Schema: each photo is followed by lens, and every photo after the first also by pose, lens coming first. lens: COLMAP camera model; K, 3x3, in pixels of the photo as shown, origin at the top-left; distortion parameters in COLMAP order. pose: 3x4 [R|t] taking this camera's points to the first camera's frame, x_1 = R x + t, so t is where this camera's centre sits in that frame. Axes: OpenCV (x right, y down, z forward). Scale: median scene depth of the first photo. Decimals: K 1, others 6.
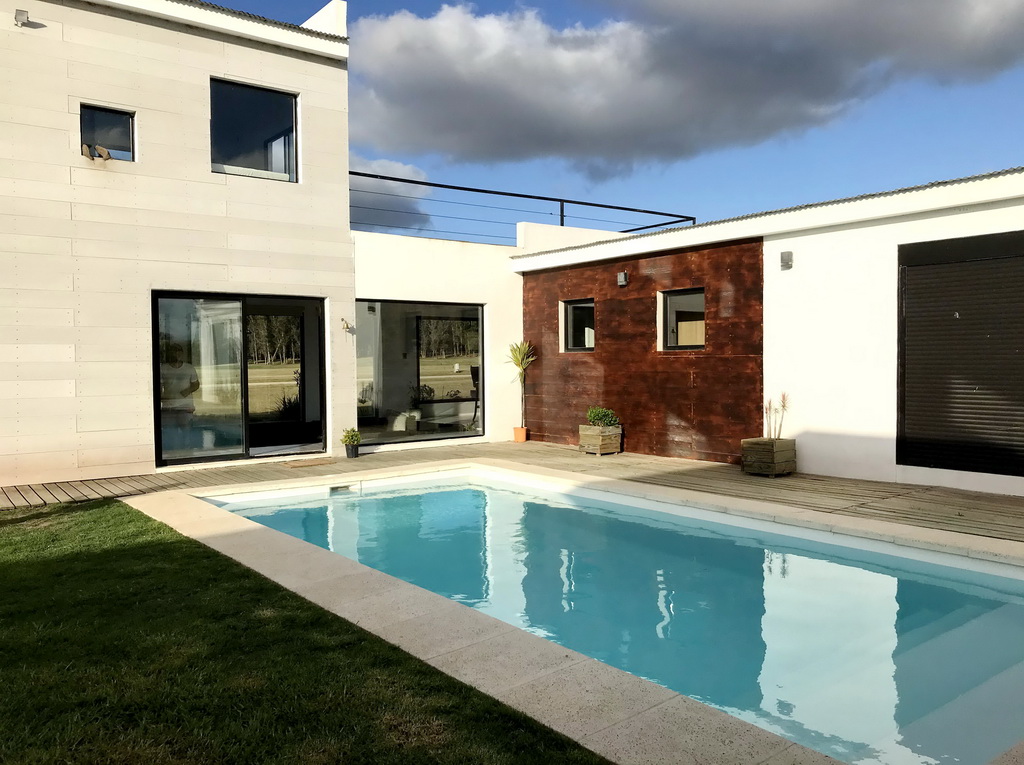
lens RADIAL K [[849.7, 0, 512.0], [0, 849.7, 382.5], [0, 0, 1]] dist [0.072761, -0.135779]
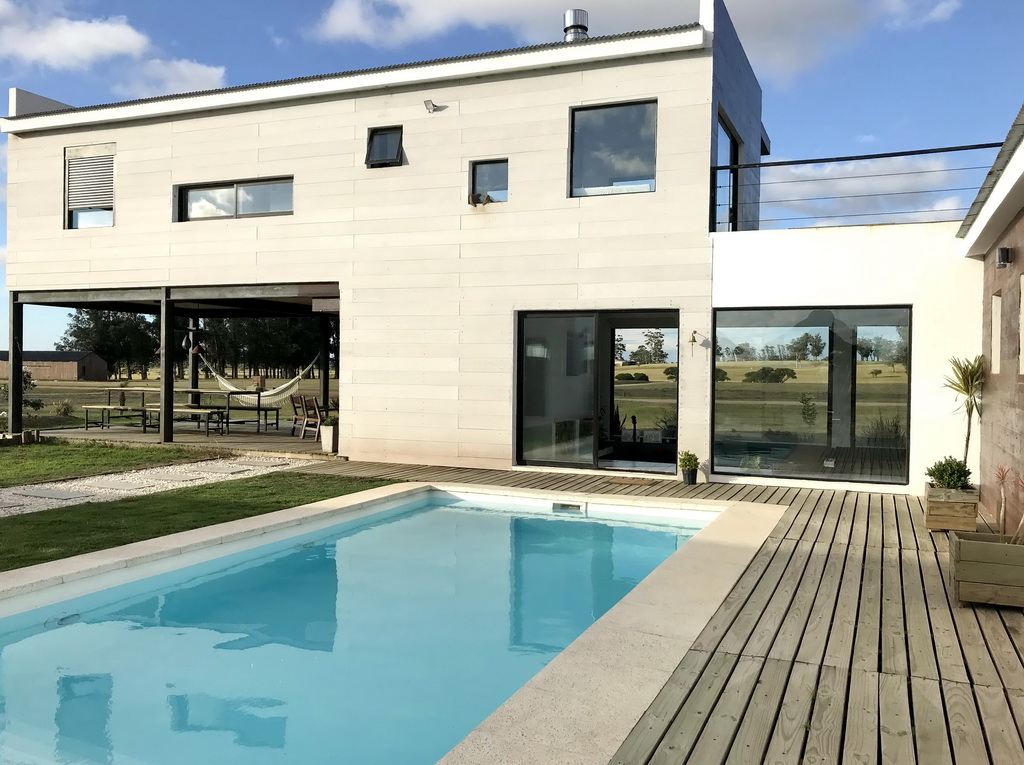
lens RADIAL K [[849.7, 0, 512.0], [0, 849.7, 382.5], [0, 0, 1]] dist [0.072761, -0.135779]
pose [[0.481672, 0.031251, -0.875794, 0.569703], [-0.043418, 0.998988, 0.011768, -0.024583], [0.875276, 0.032357, 0.482541, 0.439426]]
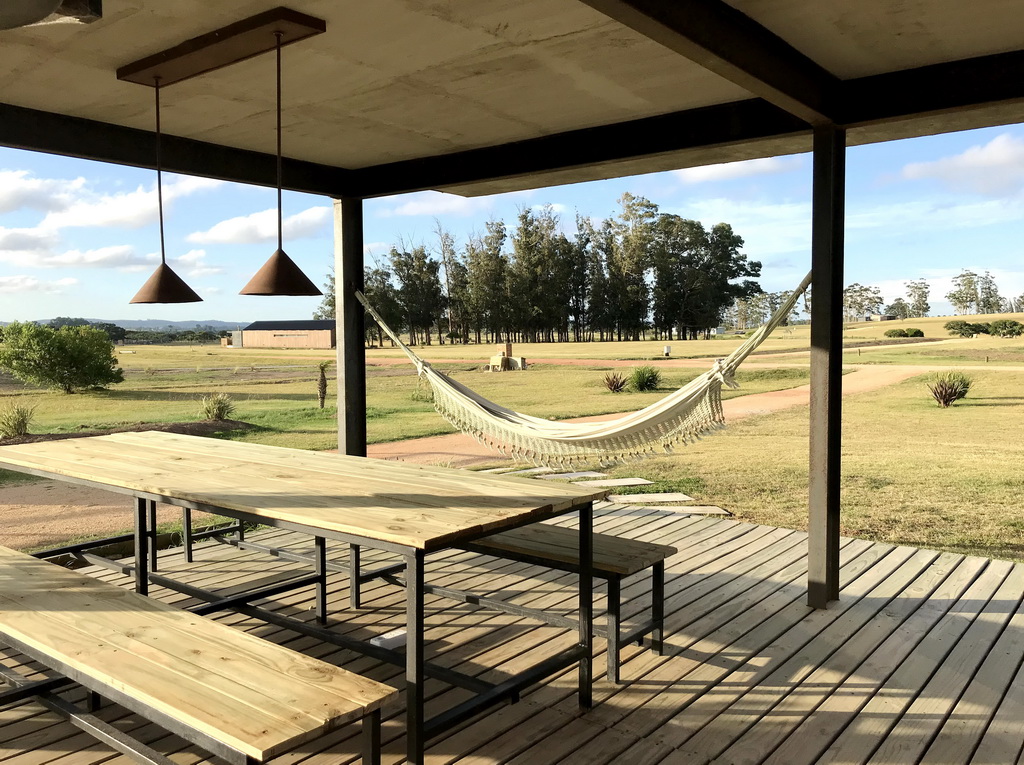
lens RADIAL K [[849.7, 0, 512.0], [0, 849.7, 382.5], [0, 0, 1]] dist [0.072761, -0.135779]
pose [[0.227166, 0.069294, -0.971388, 0.536261], [-0.021092, 0.997581, 0.066230, -0.024576], [0.973628, 0.005443, 0.228078, 0.446029]]
